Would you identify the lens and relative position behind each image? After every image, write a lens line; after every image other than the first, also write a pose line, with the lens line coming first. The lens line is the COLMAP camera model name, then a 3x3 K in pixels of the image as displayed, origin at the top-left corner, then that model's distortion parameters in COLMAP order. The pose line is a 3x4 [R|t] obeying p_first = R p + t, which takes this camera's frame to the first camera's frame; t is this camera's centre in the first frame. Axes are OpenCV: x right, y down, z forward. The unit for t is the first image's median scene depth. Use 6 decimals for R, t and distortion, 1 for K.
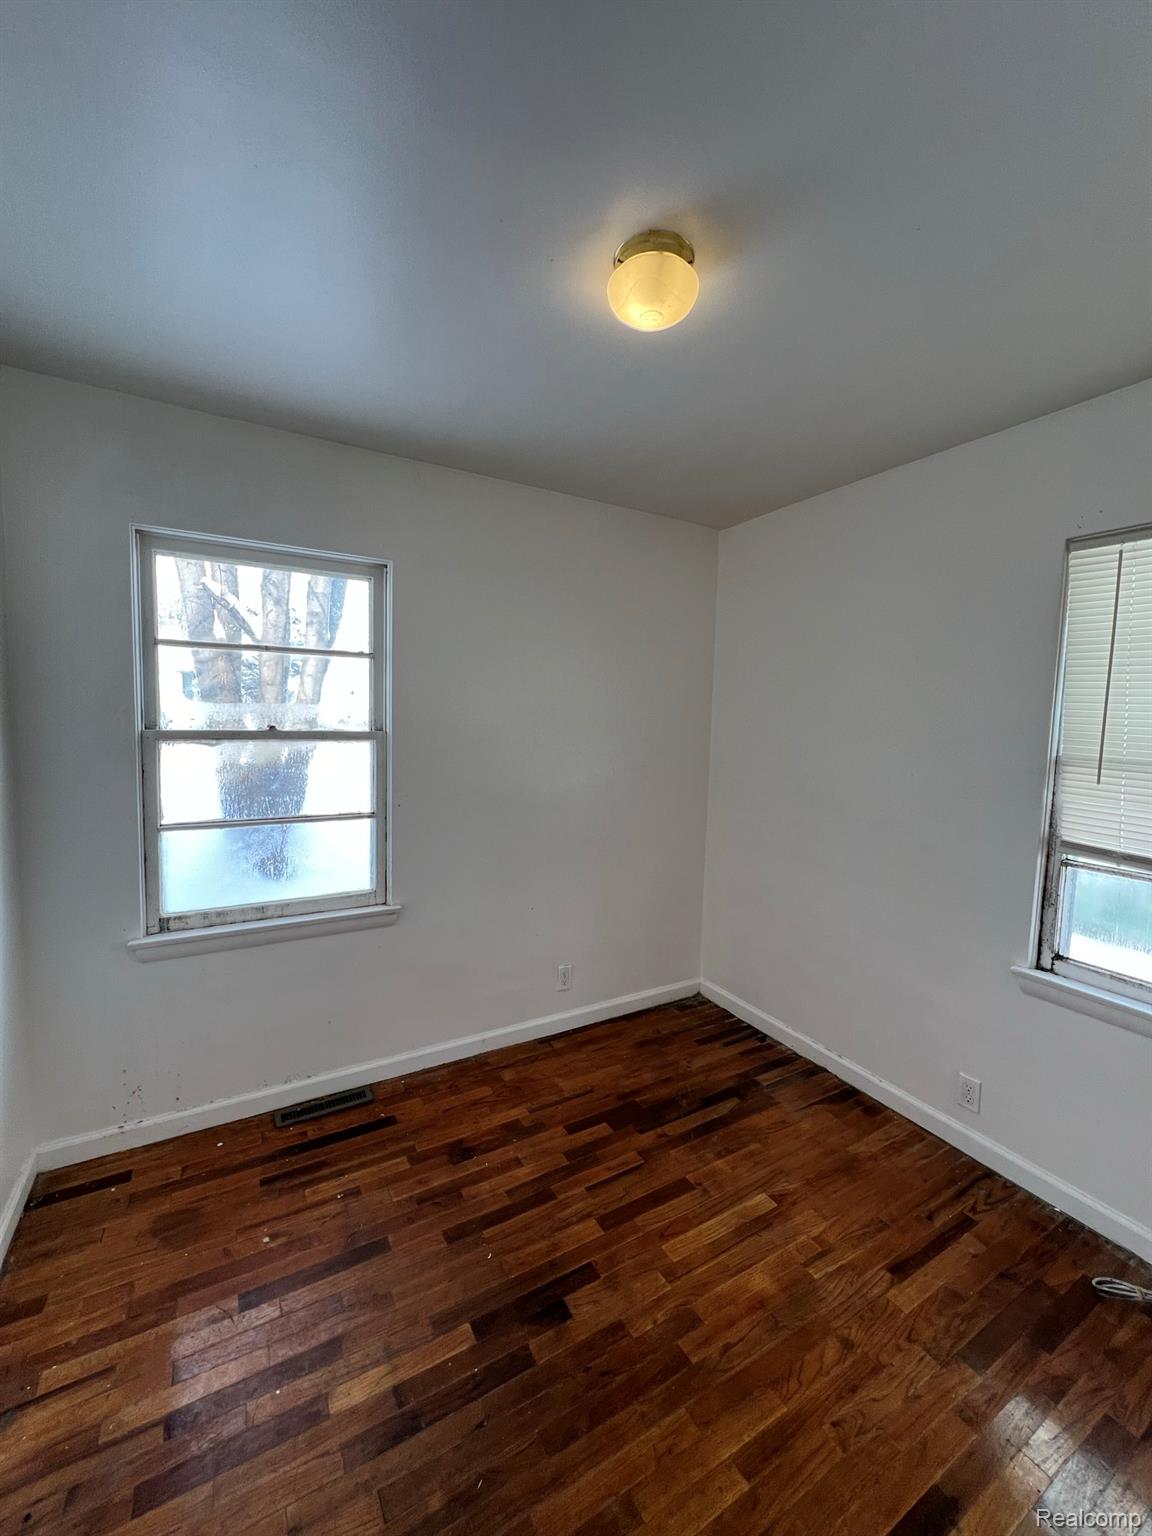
lens RADIAL K [[614.0, 0, 579.5], [0, 614.0, 765.9], [0, 0, 1]] dist [-0.001622, 0.000094]
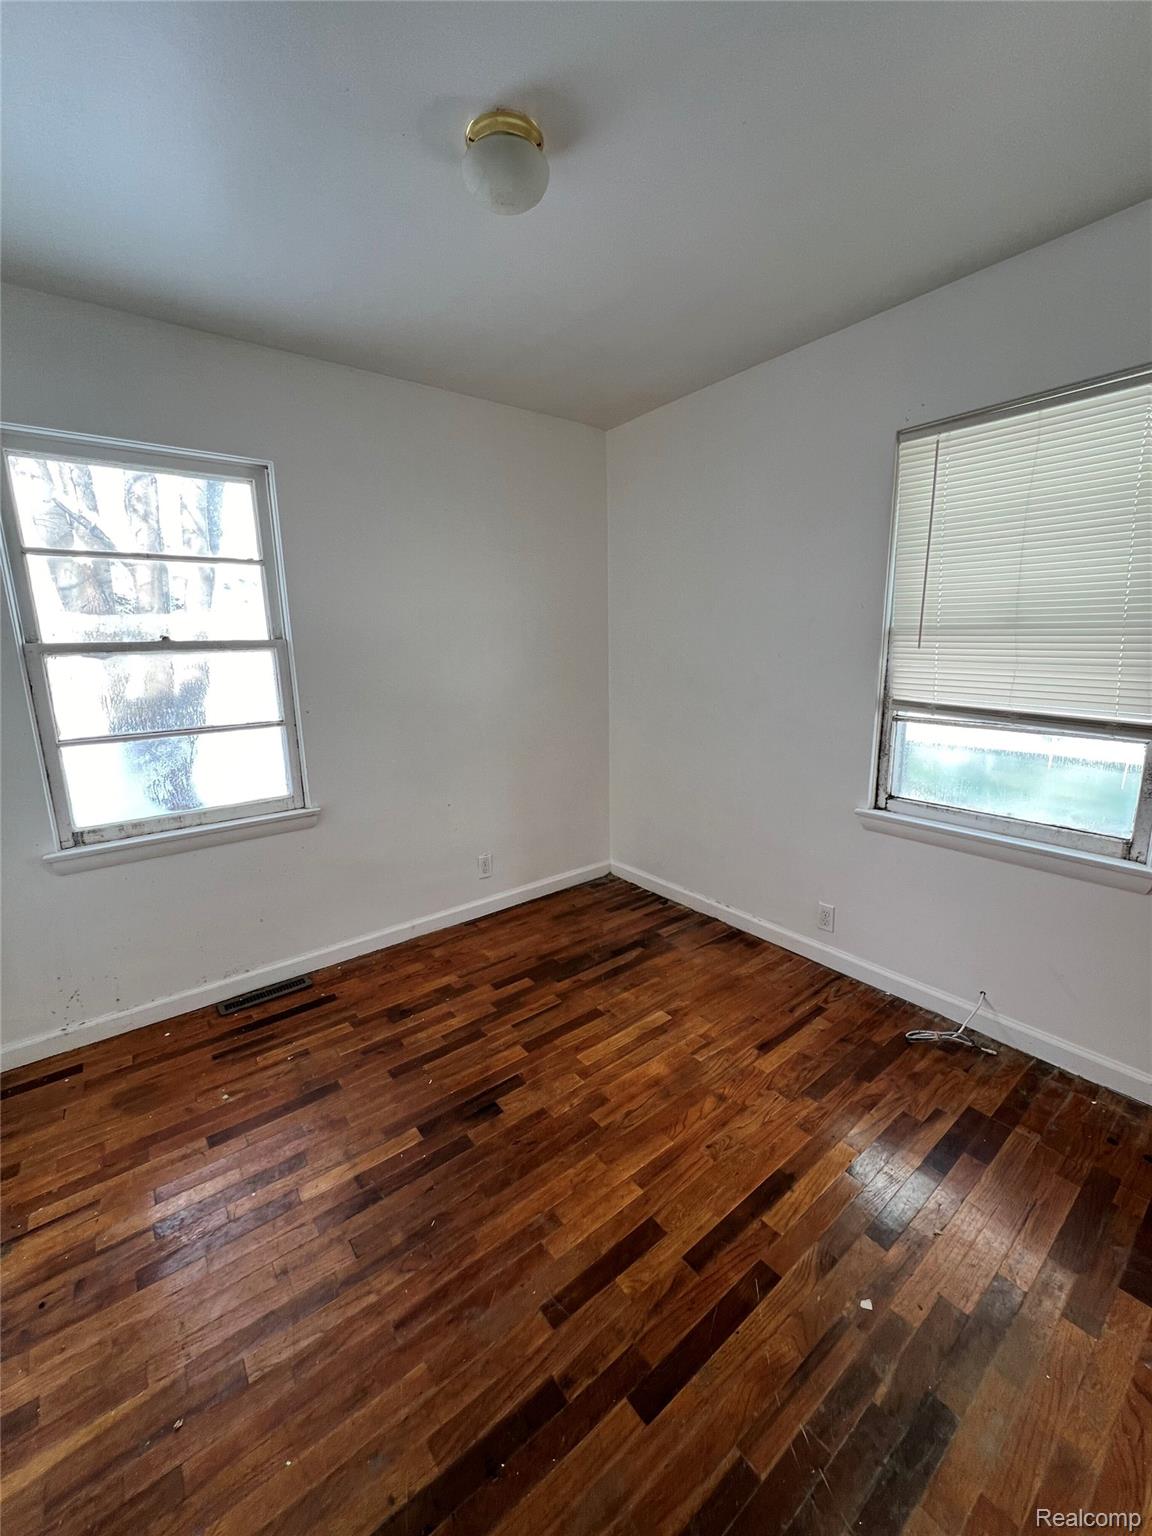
lens RADIAL K [[614.0, 0, 579.4], [0, 614.0, 765.5], [0, 0, 1]] dist [-0.001622, 0.000094]
pose [[0.989588, -0.072070, 0.124582, 0.030244], [0.056811, 0.990907, 0.121966, 0.073624], [-0.132239, -0.113619, 0.984685, -0.112185]]
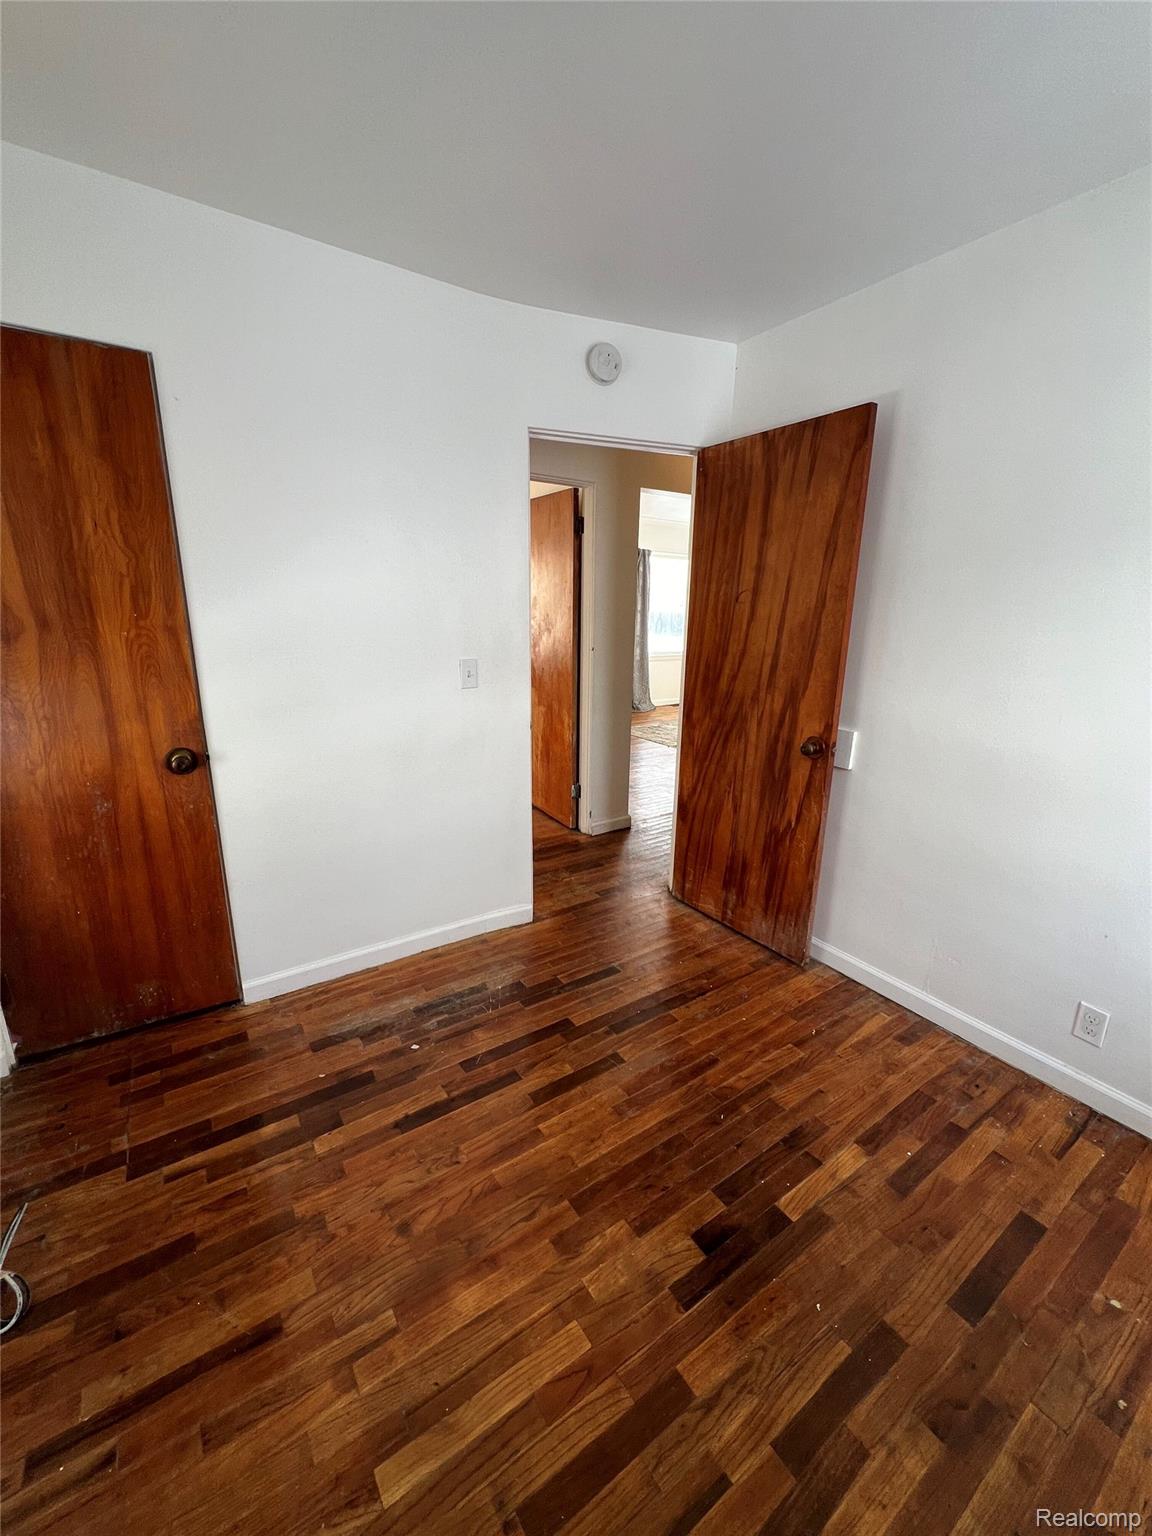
lens RADIAL K [[614.0, 0, 578.5], [0, 614.0, 774.8], [0, 0, 1]] dist [-0.001622, 0.000094]
pose [[-0.996537, -0.023878, -0.079651, 0.213215], [-0.050056, 0.937151, 0.345315, -0.059479], [0.066400, 0.348106, -0.935101, 1.387156]]
